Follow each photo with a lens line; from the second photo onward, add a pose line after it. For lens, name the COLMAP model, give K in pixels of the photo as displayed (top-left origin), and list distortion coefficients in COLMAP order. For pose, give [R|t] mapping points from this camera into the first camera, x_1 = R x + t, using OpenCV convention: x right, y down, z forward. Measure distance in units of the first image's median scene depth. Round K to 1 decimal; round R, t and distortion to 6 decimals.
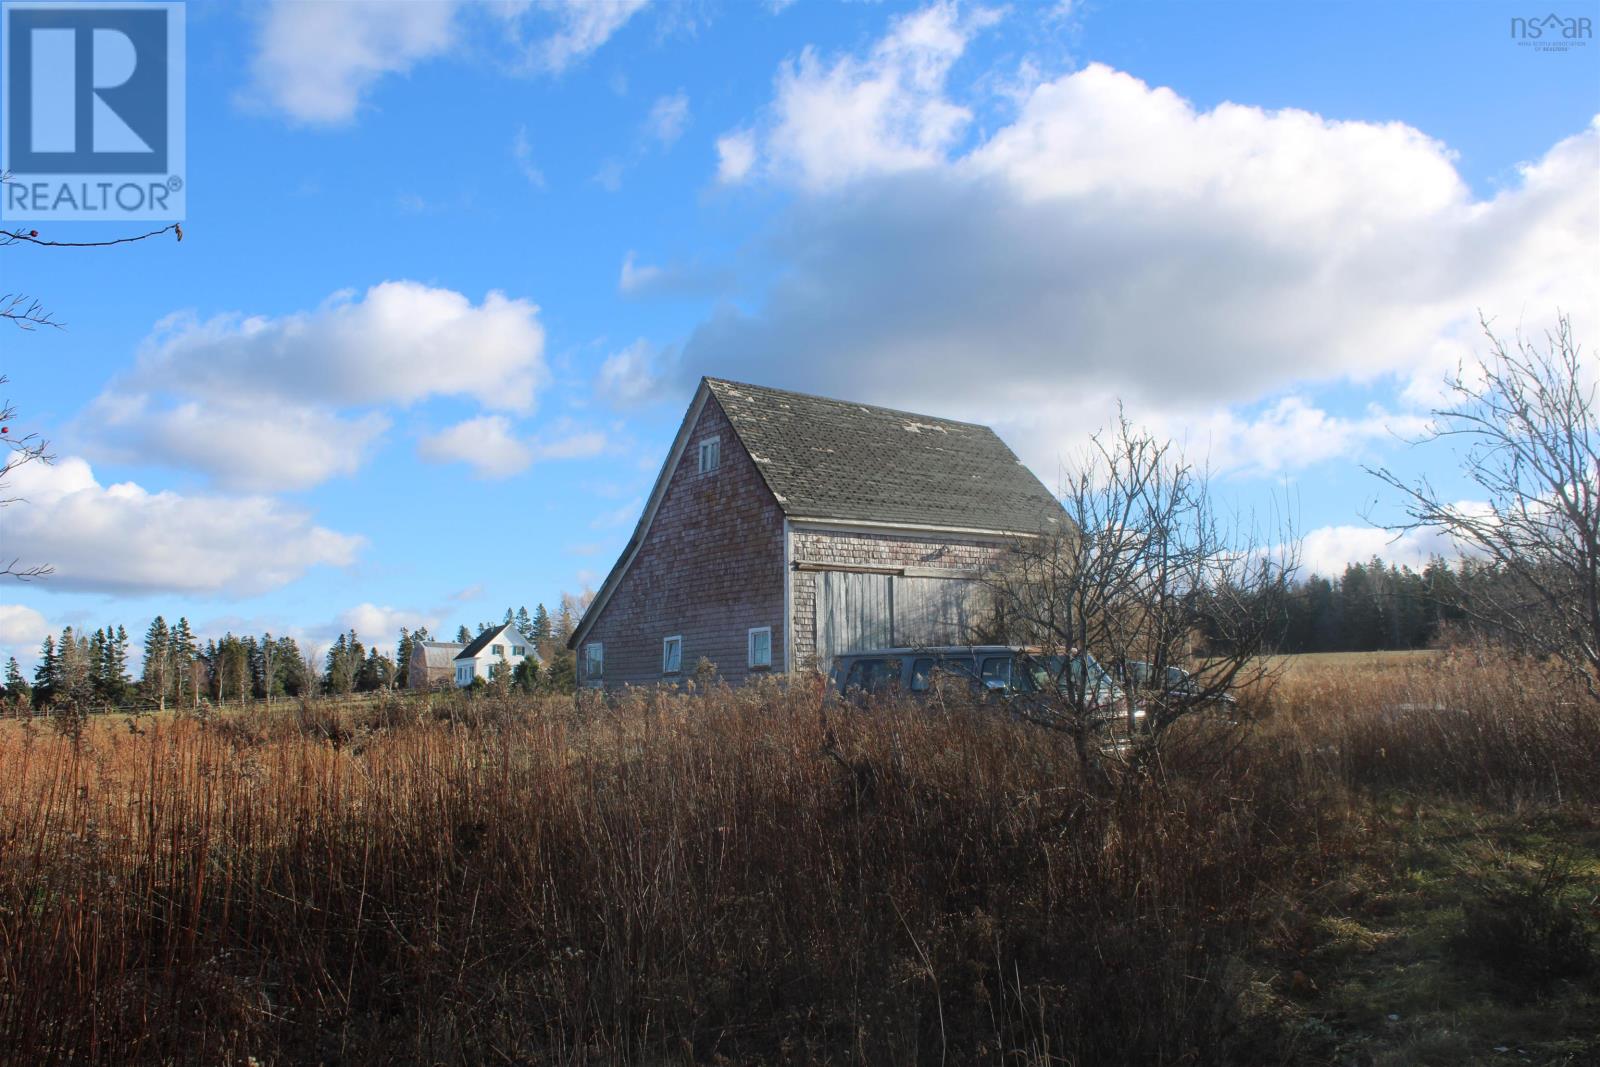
lens RADIAL K [[1455.1, 0, 800.0], [0, 1455.1, 533.5], [0, 0, 1]] dist [-0.113139, 0.013115]
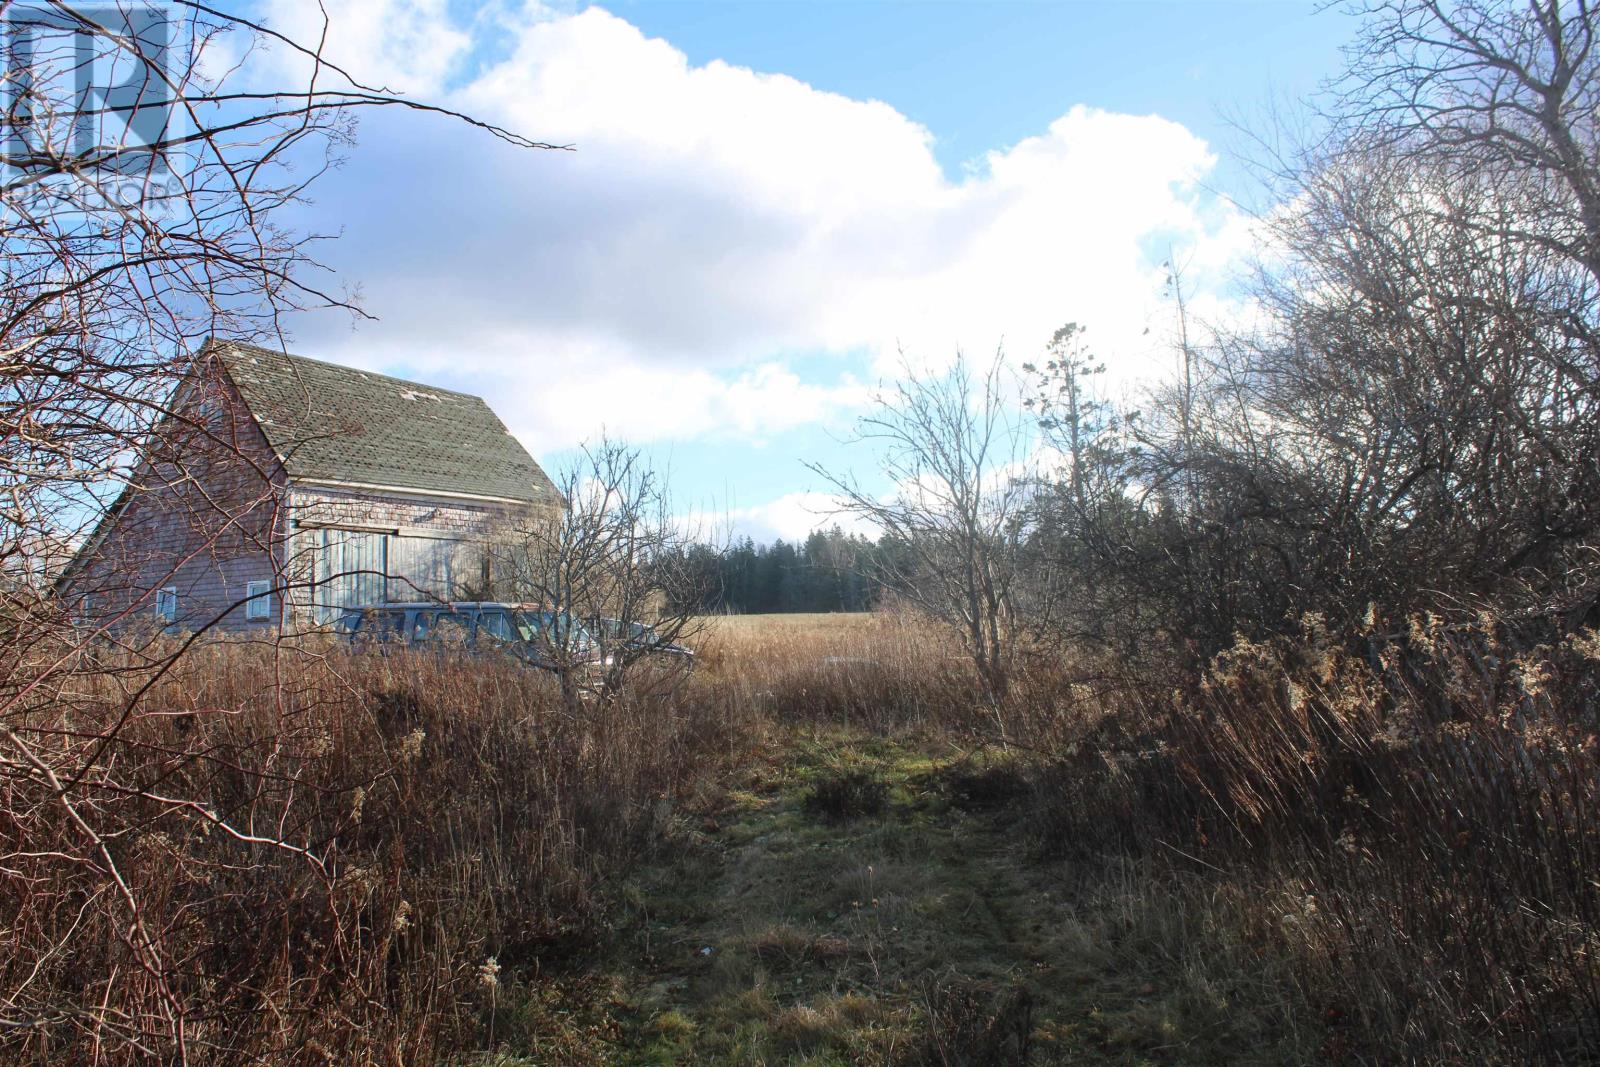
lens RADIAL K [[1455.1, 0, 800.0], [0, 1455.1, 533.5], [0, 0, 1]] dist [-0.113139, 0.013115]
pose [[0.936248, 0.029720, 0.350082, -0.024059], [-0.040181, 0.998936, 0.022653, -0.008606], [-0.349036, -0.035275, 0.936445, -0.103304]]
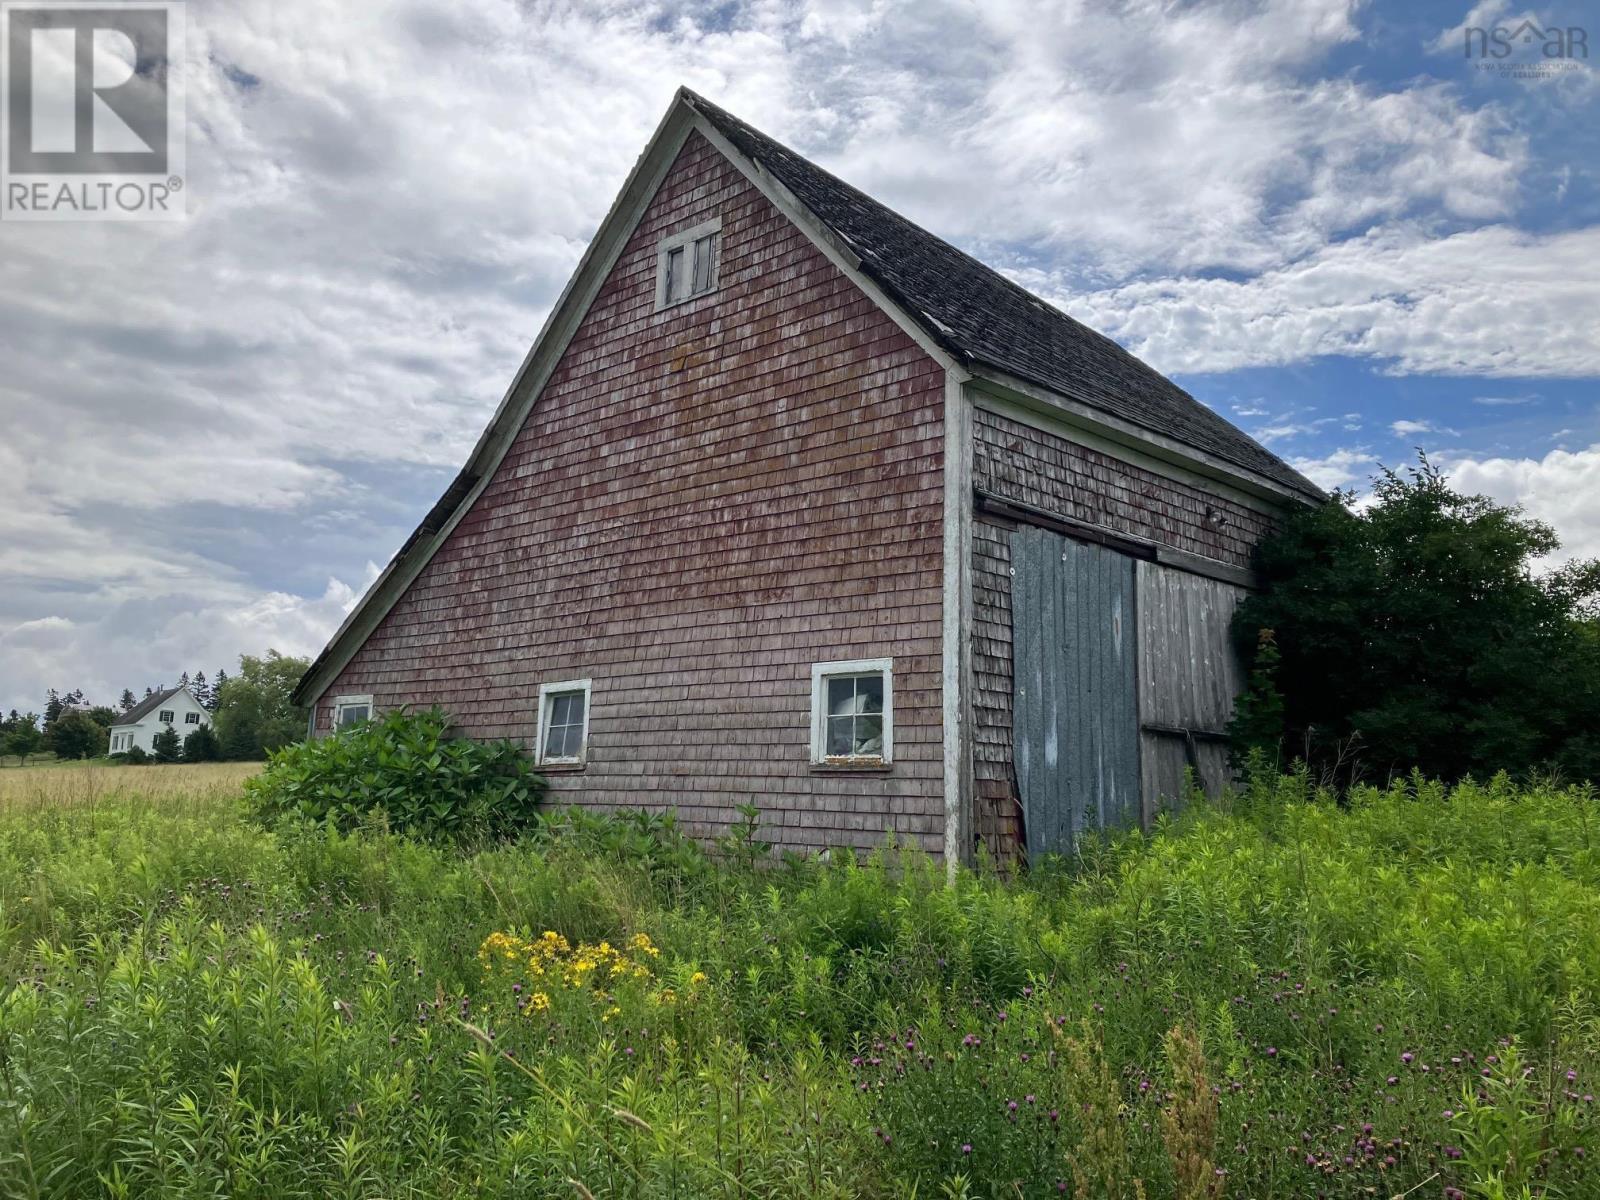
lens RADIAL K [[1328.8, 0, 801.6], [0, 1328.8, 619.3], [0, 0, 1]] dist [0.005207, -0.000975]
pose [[0.971436, 0.058425, 0.229996, -0.121493], [-0.056542, 0.998291, -0.014772, 0.058530], [-0.230466, 0.001346, 0.973079, 0.644654]]
